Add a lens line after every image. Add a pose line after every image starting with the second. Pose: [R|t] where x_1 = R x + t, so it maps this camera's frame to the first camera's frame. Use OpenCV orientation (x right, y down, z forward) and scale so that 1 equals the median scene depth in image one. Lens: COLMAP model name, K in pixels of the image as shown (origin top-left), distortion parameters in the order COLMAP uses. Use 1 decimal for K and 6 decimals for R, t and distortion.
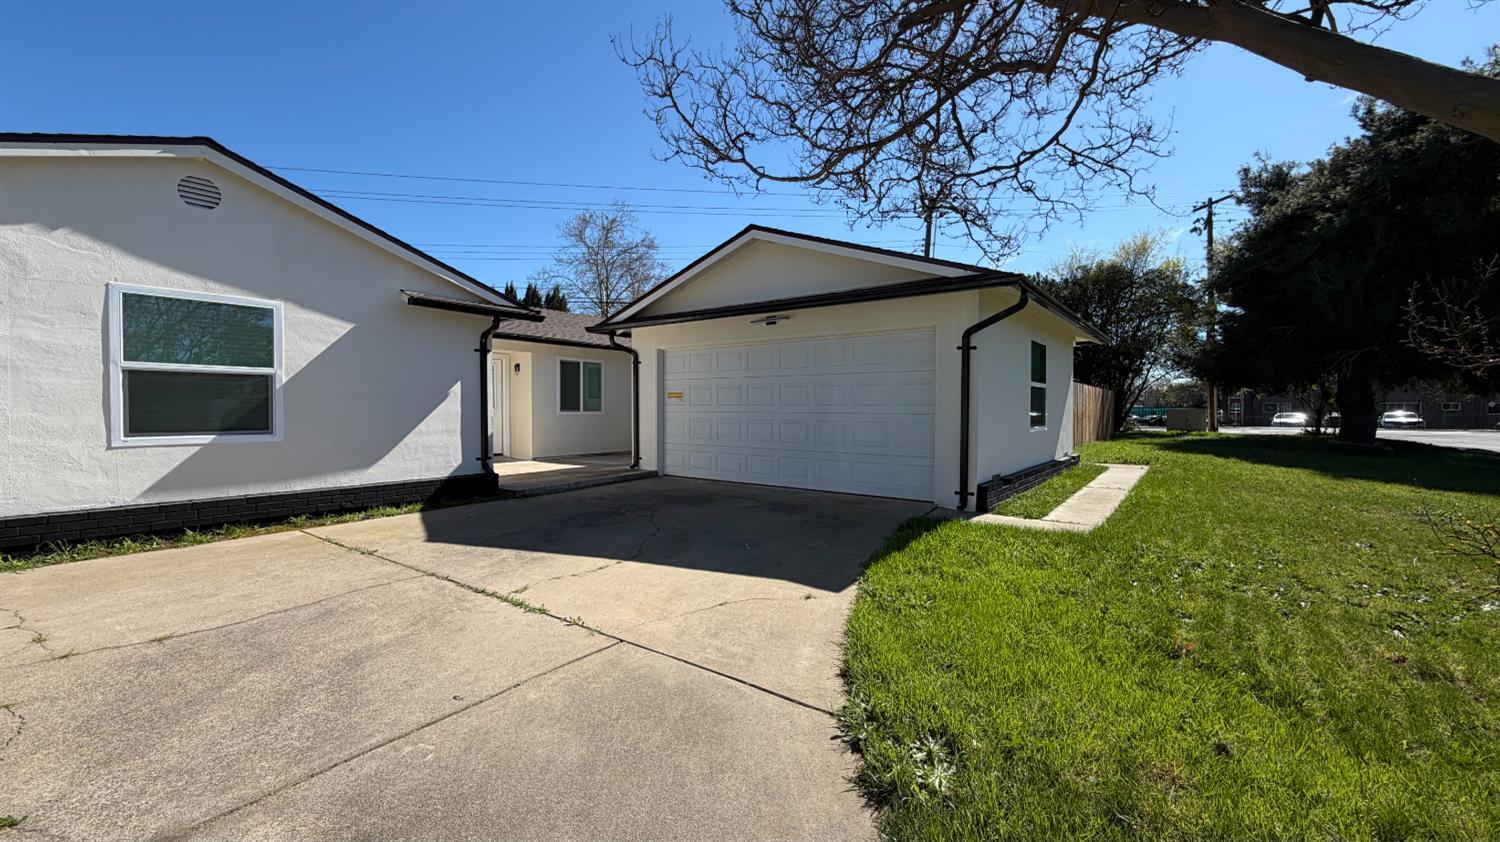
lens RADIAL K [[602.0, 0, 750.0], [0, 602.0, 421.0], [0, 0, 1]] dist [0.000275, -0.000050]
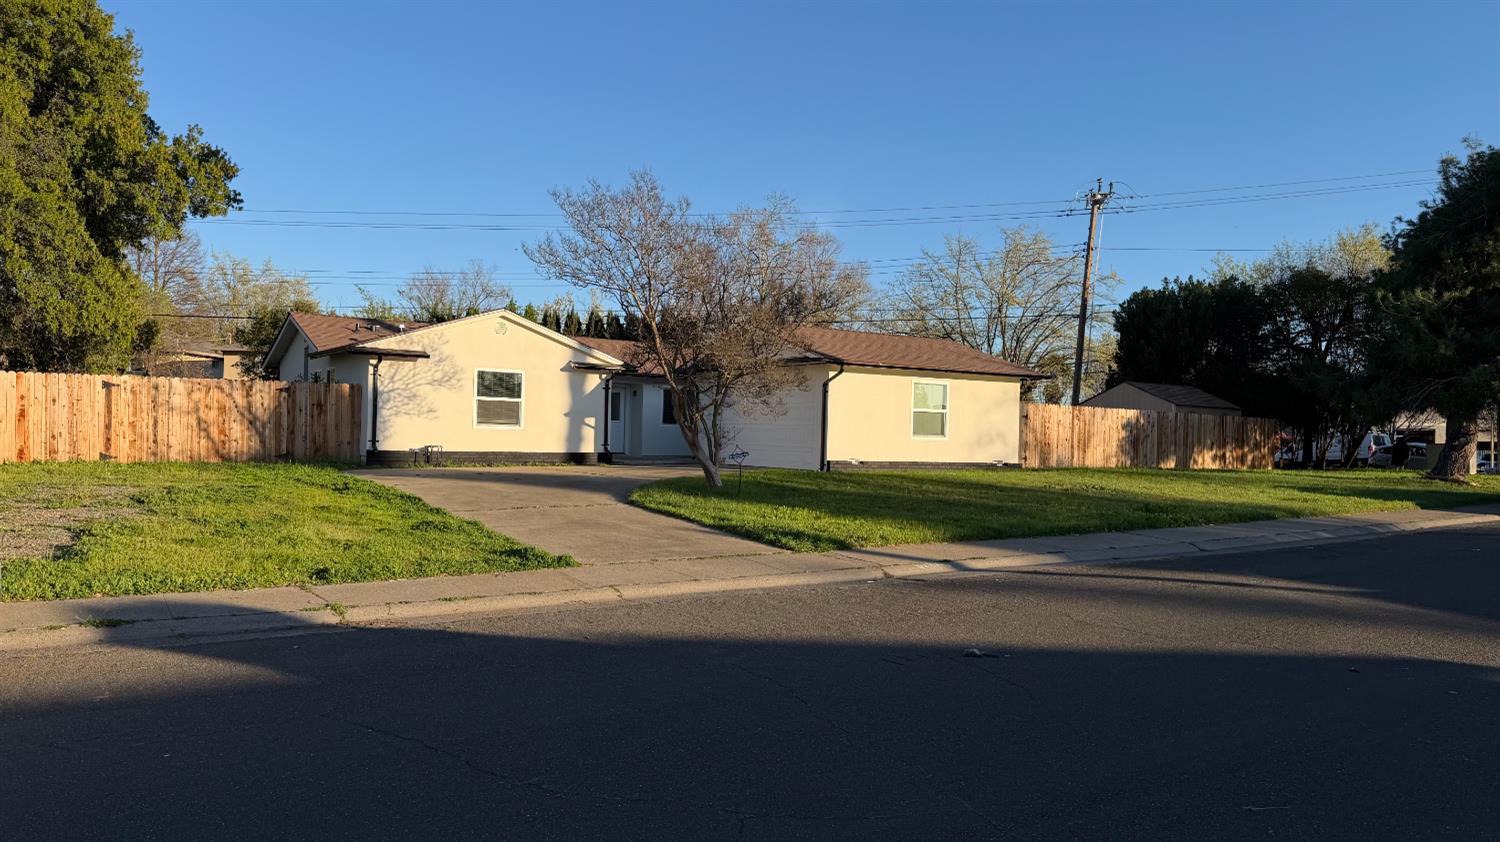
lens RADIAL K [[1036.7, 0, 750.0], [0, 1036.7, 421.0], [0, 0, 1]] dist [0.053043, 0.000427]
pose [[0.950171, 0.018657, -0.311170, 0.642133], [-0.031281, 0.998875, -0.035628, 0.056190], [0.310155, 0.043586, 0.949686, -1.246700]]
